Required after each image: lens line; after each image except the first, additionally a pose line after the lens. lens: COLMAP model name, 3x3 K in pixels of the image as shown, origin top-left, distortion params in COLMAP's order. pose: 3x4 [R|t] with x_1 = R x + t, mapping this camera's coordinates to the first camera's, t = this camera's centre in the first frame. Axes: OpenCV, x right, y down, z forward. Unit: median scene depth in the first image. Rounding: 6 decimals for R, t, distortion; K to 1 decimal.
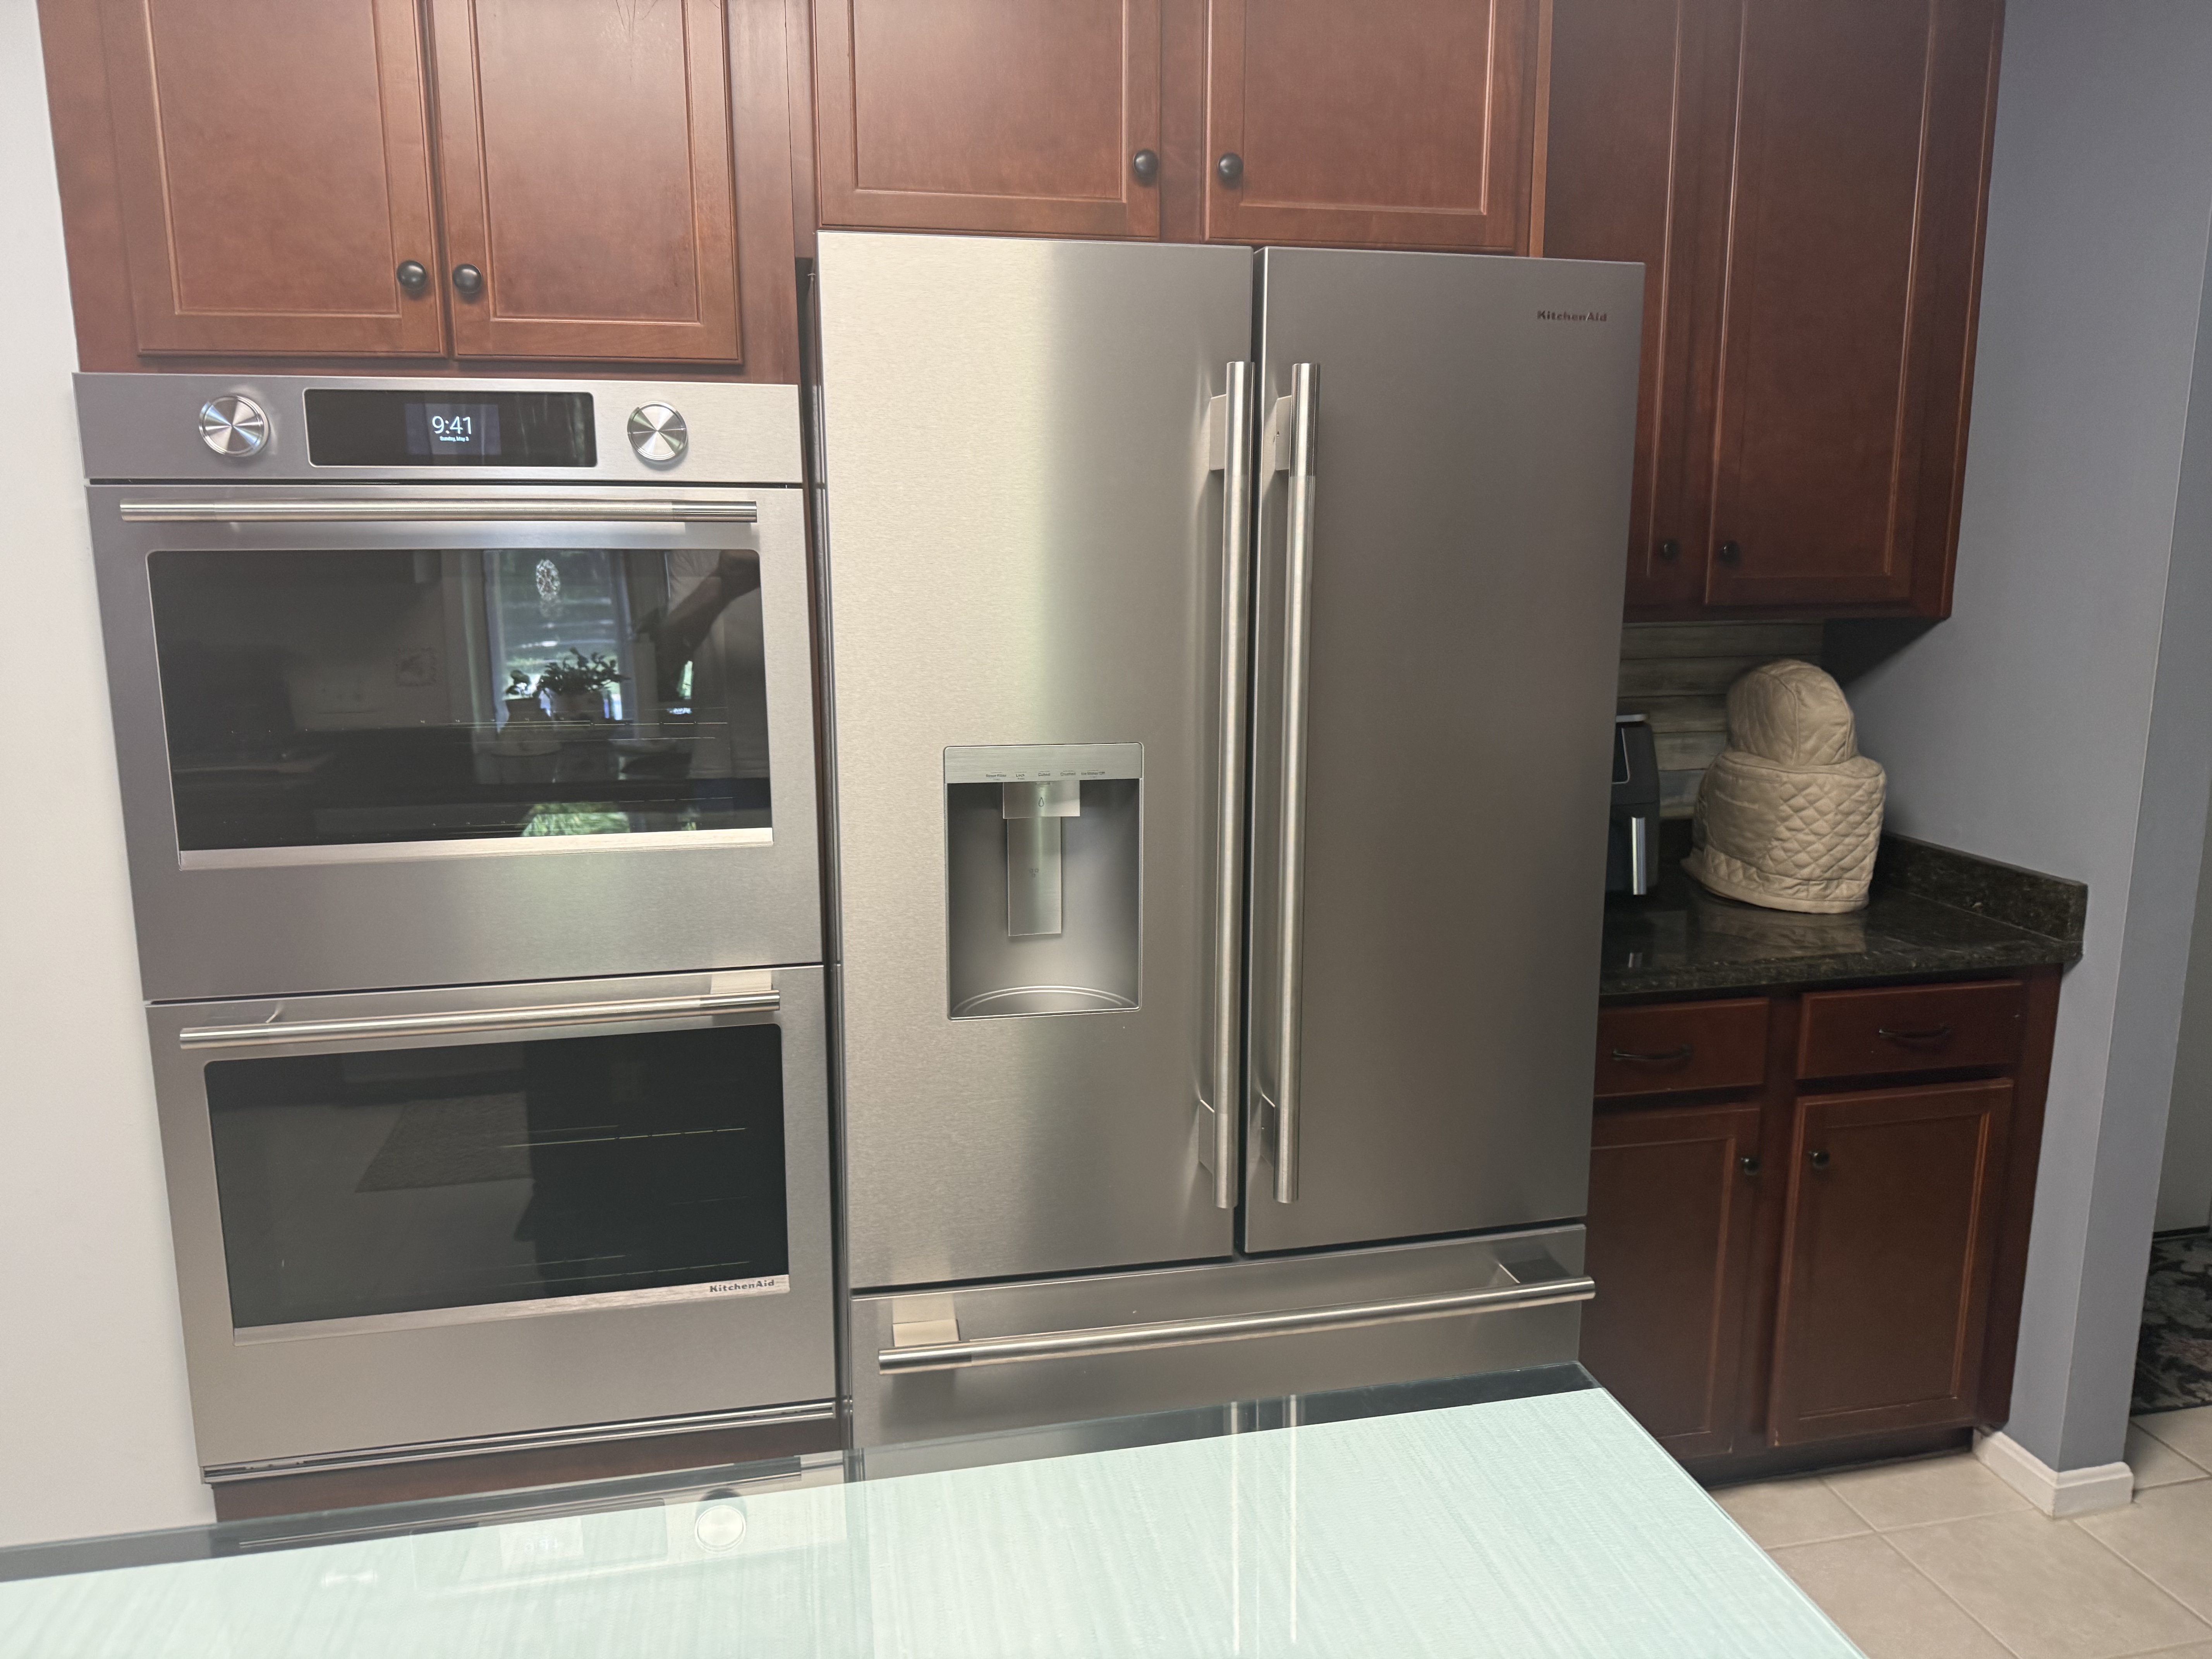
lens RADIAL K [[1608.4, 0, 1089.8], [0, 1608.4, 796.6], [0, 0, 1]] dist [0.091080, -0.147752]
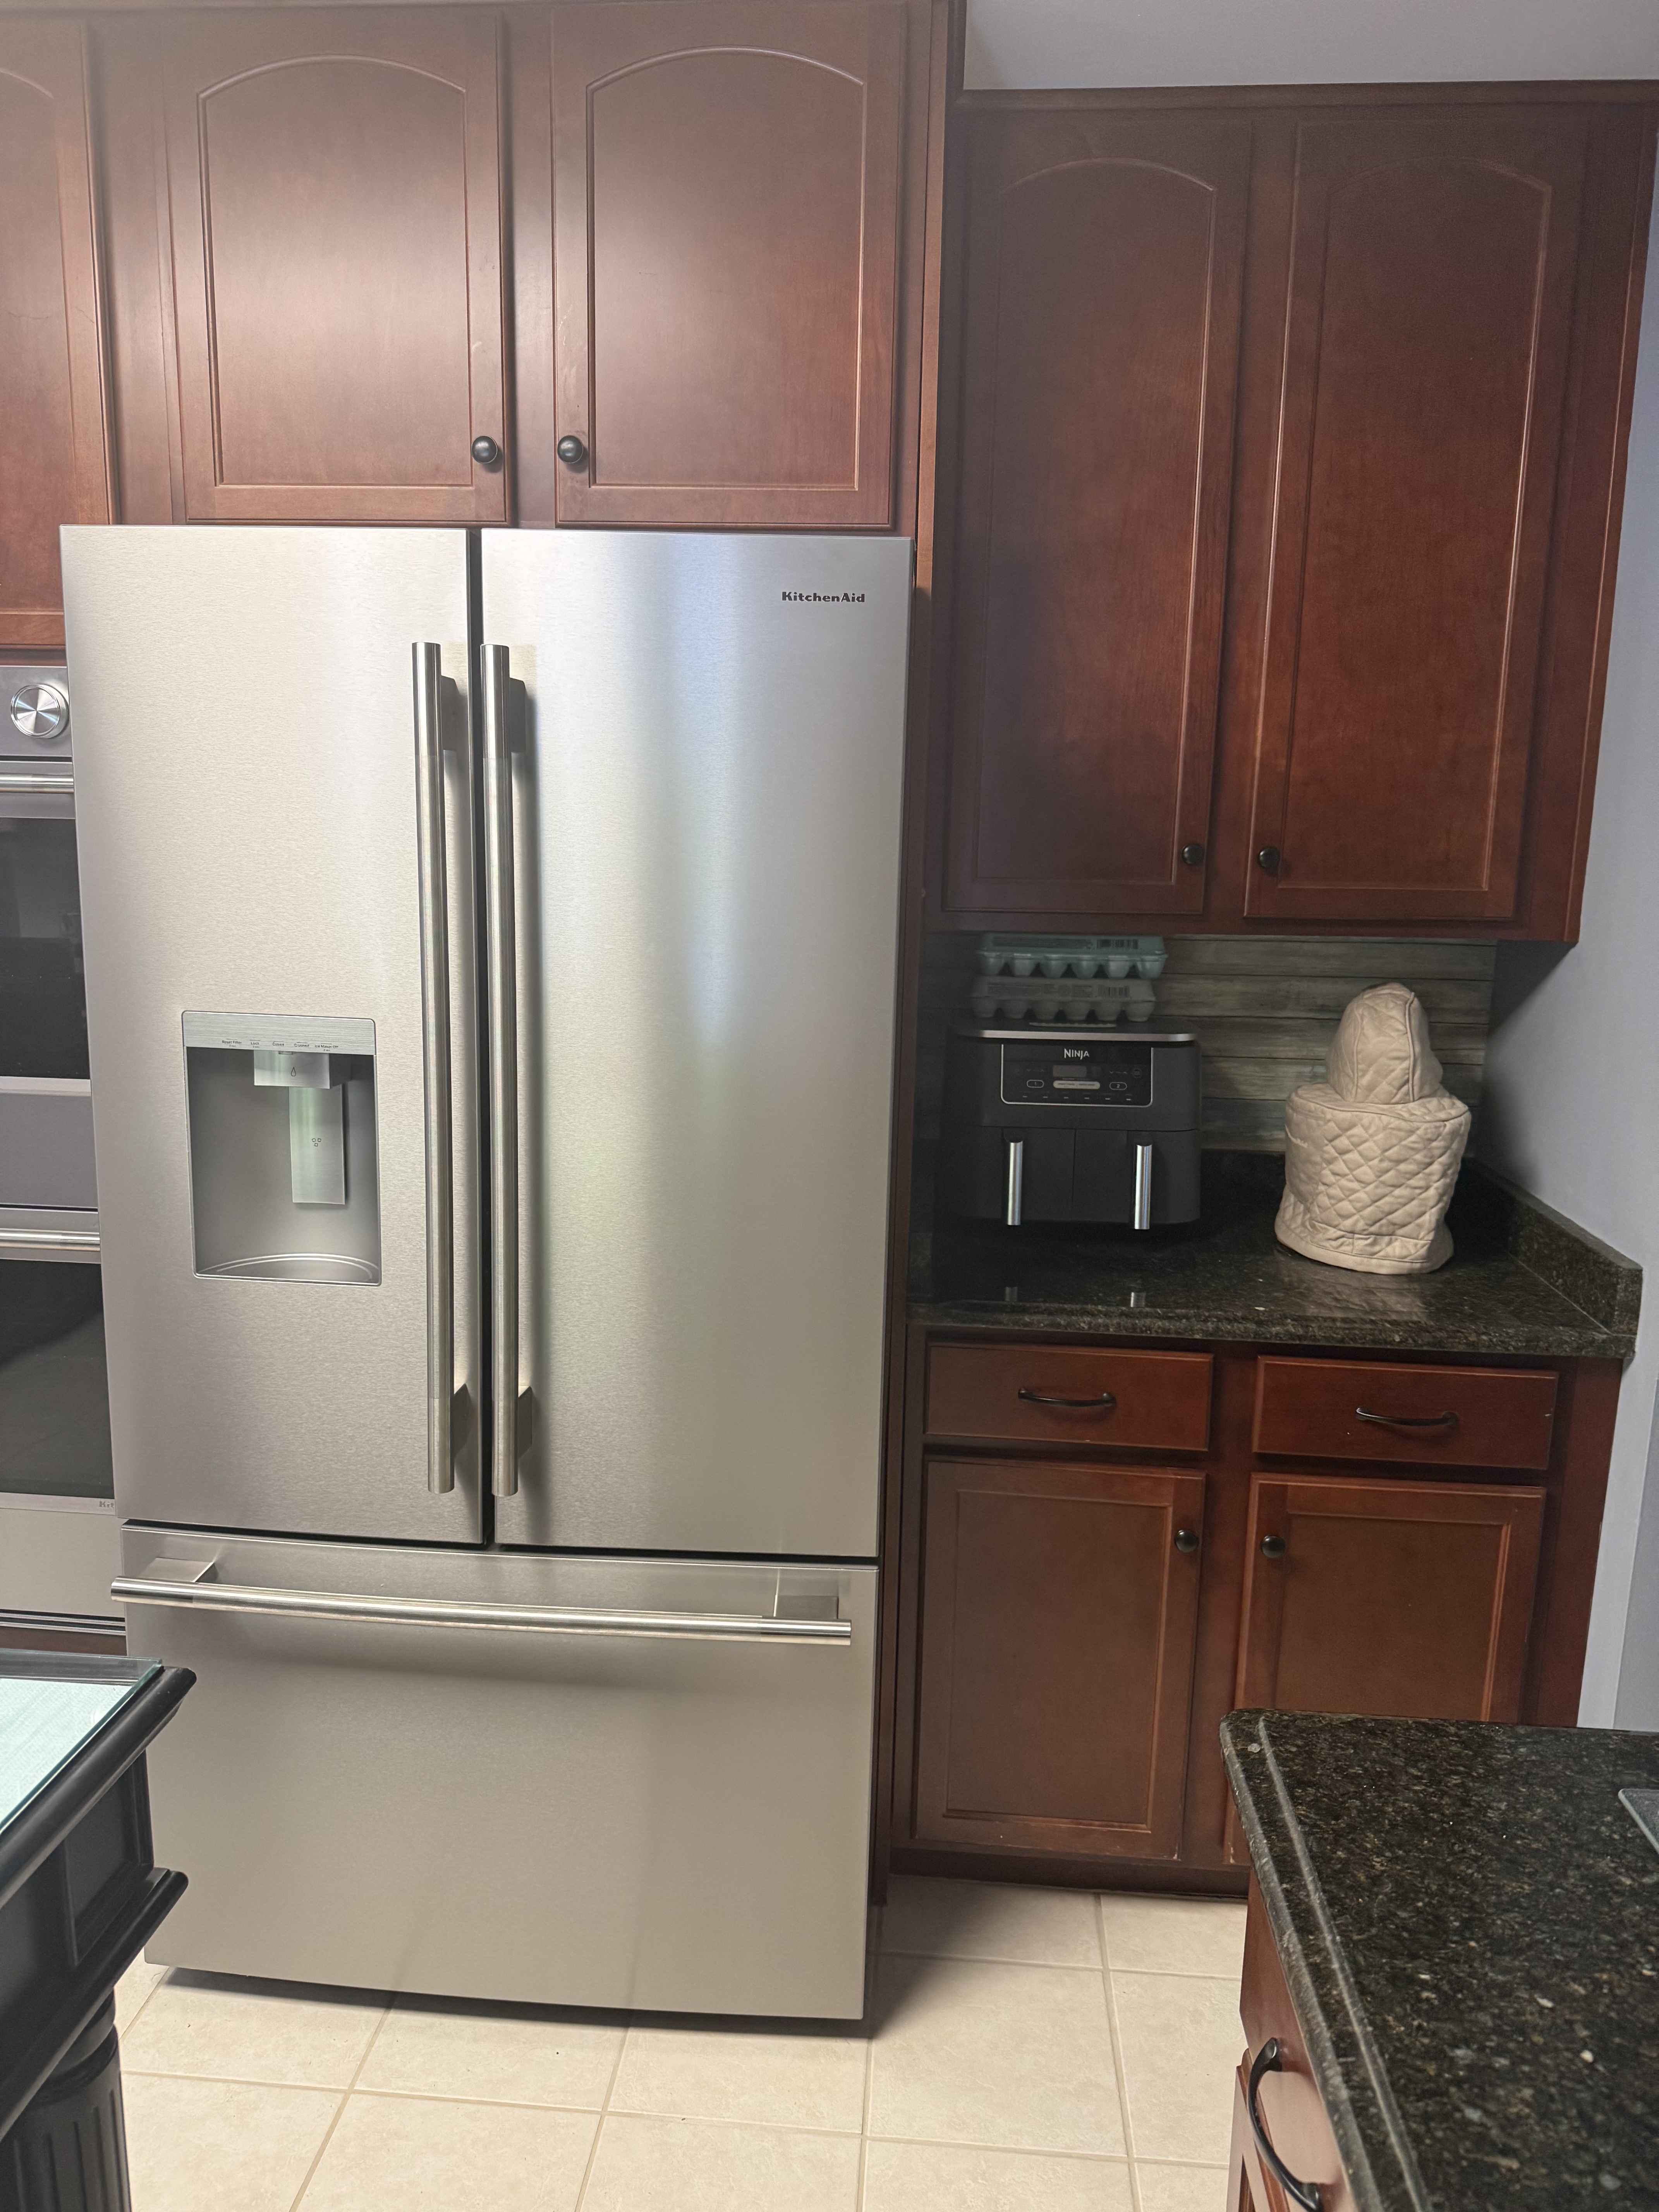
lens RADIAL K [[1608.4, 0, 826.2], [0, 1608.4, 1081.6], [0, 0, 1]] dist [0.091080, -0.147752]
pose [[0.954935, 0.069962, -0.288453, 0.442661], [-0.071694, 0.997416, 0.004569, -0.014854], [0.288028, 0.016317, 0.957483, 0.080497]]
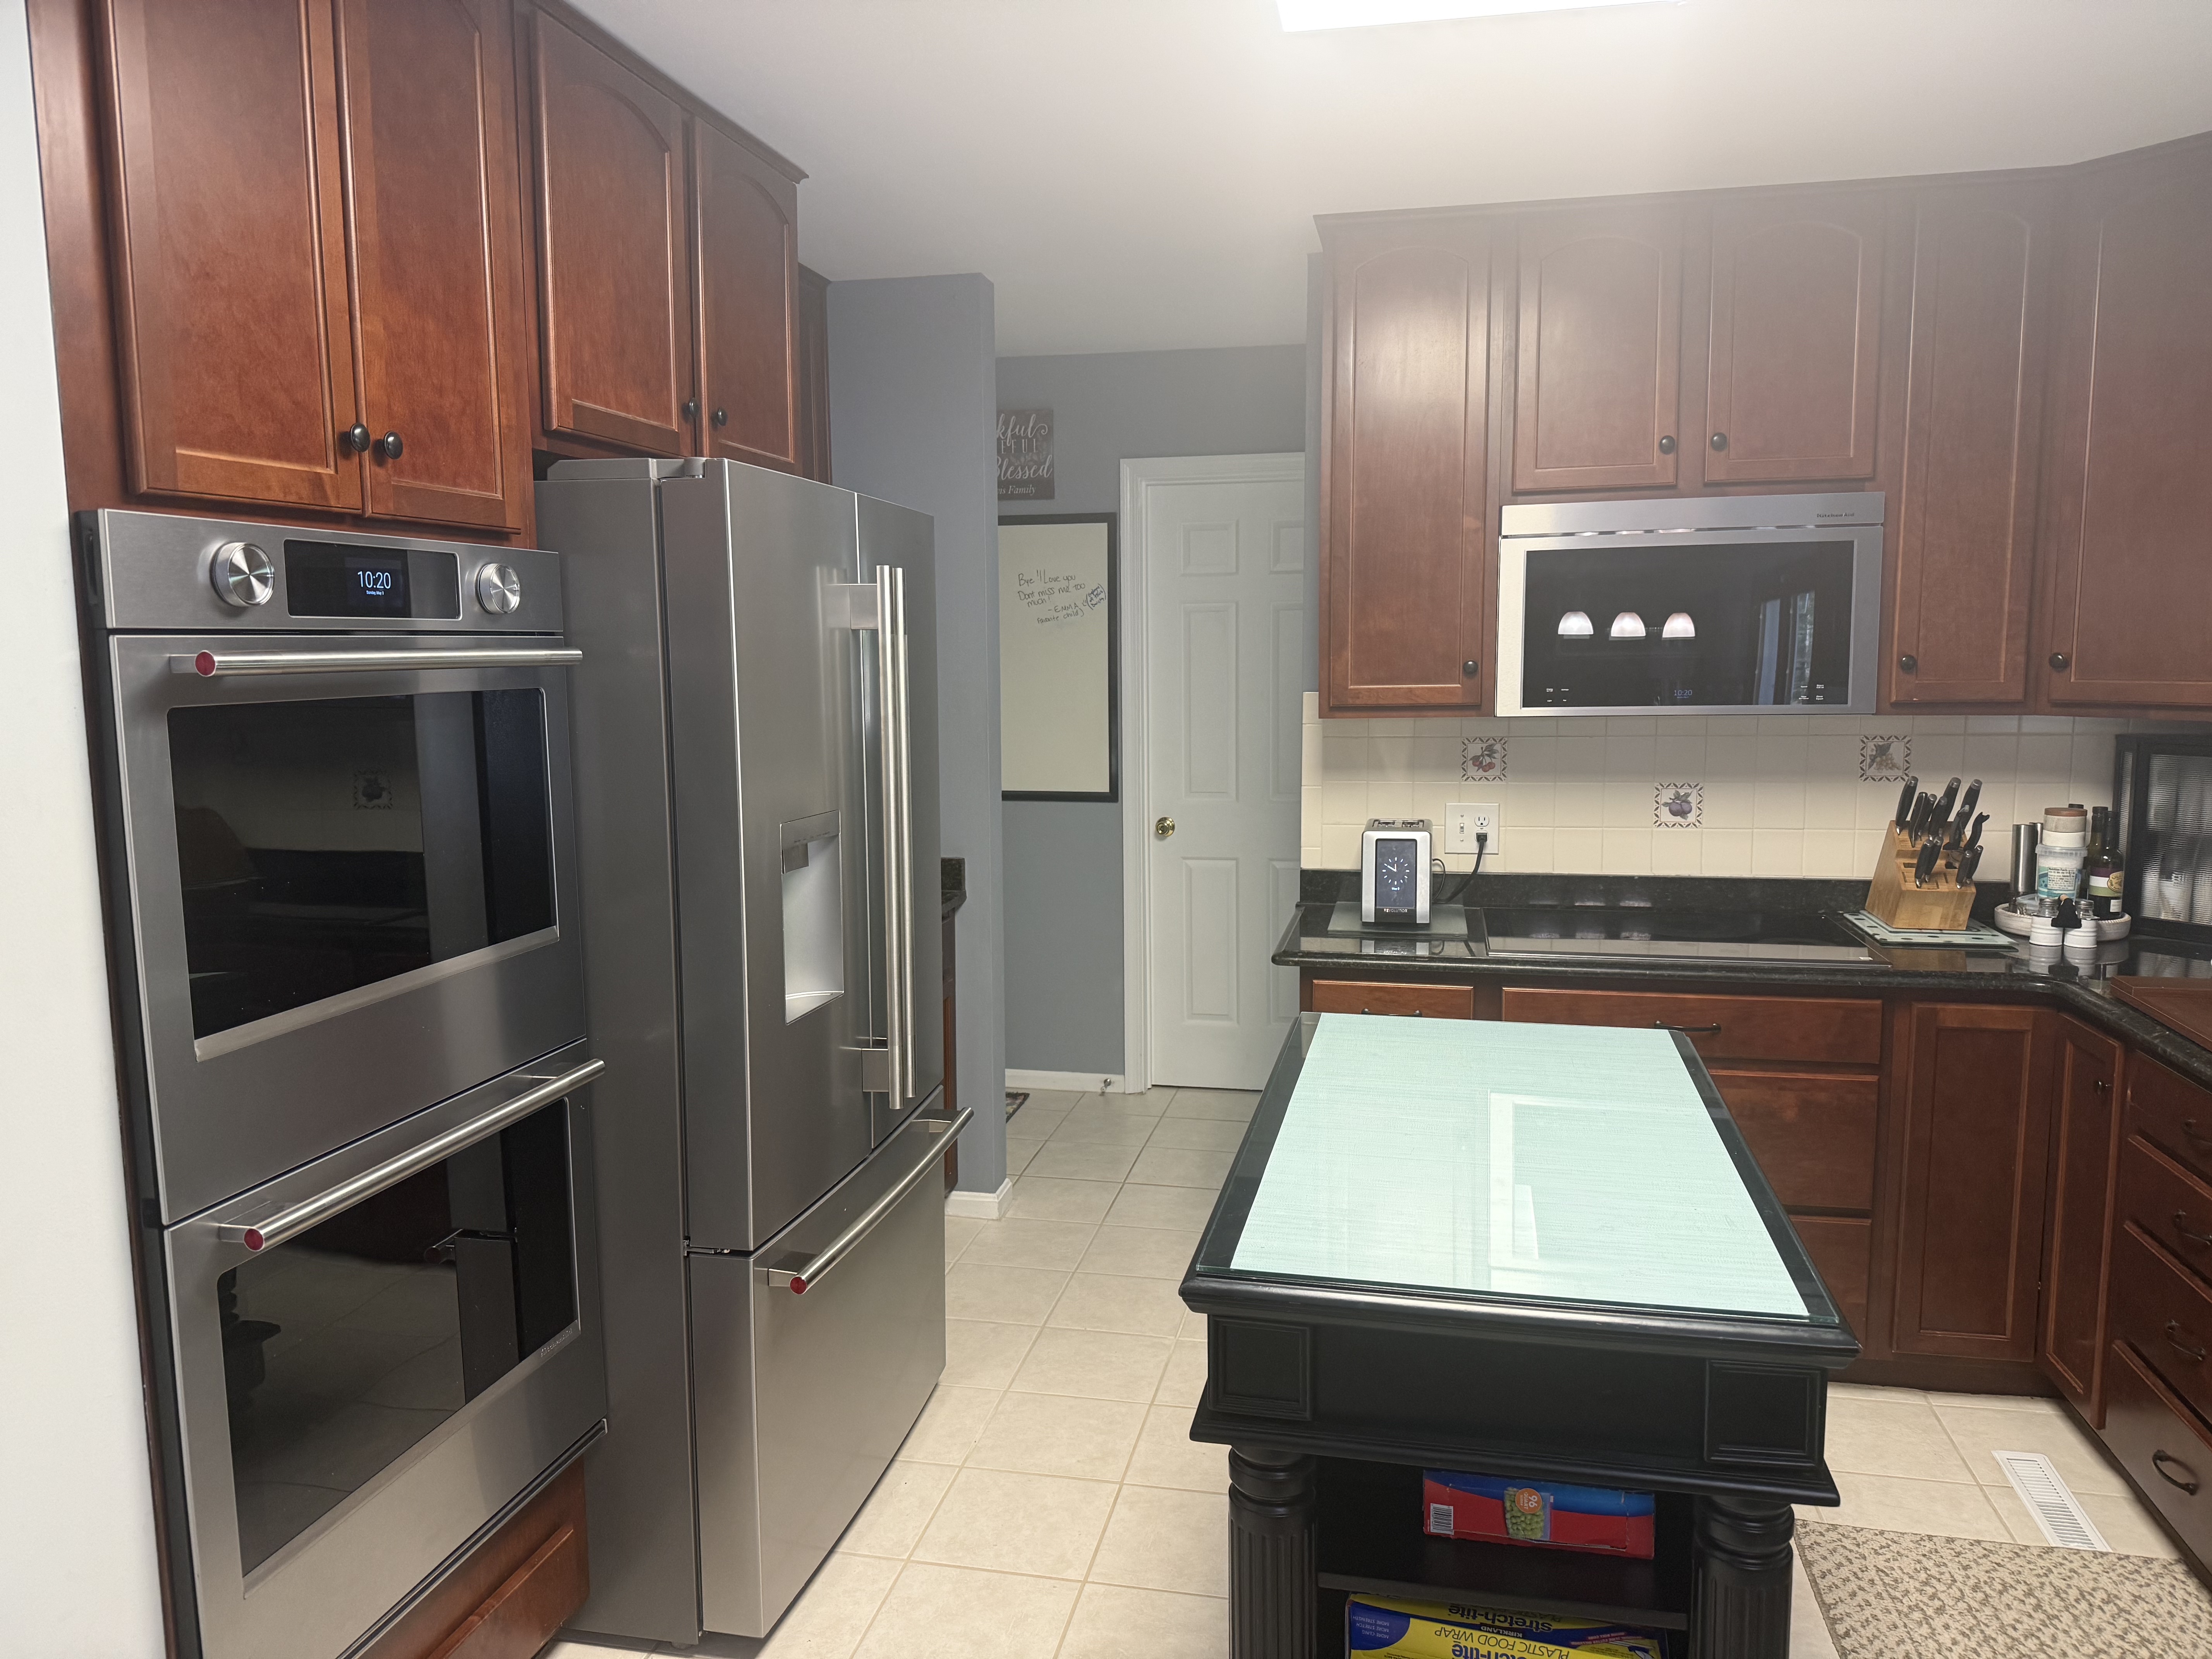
lens RADIAL K [[1549.6, 0, 1106.0], [0, 1549.6, 829.5], [0, 0, 1]] dist [0.083451, -0.118736]
pose [[0.409657, -0.113276, 0.905179, -0.859638], [0.177656, 0.983169, 0.042633, -0.021577], [-0.894773, 0.143345, 0.422886, 0.131317]]
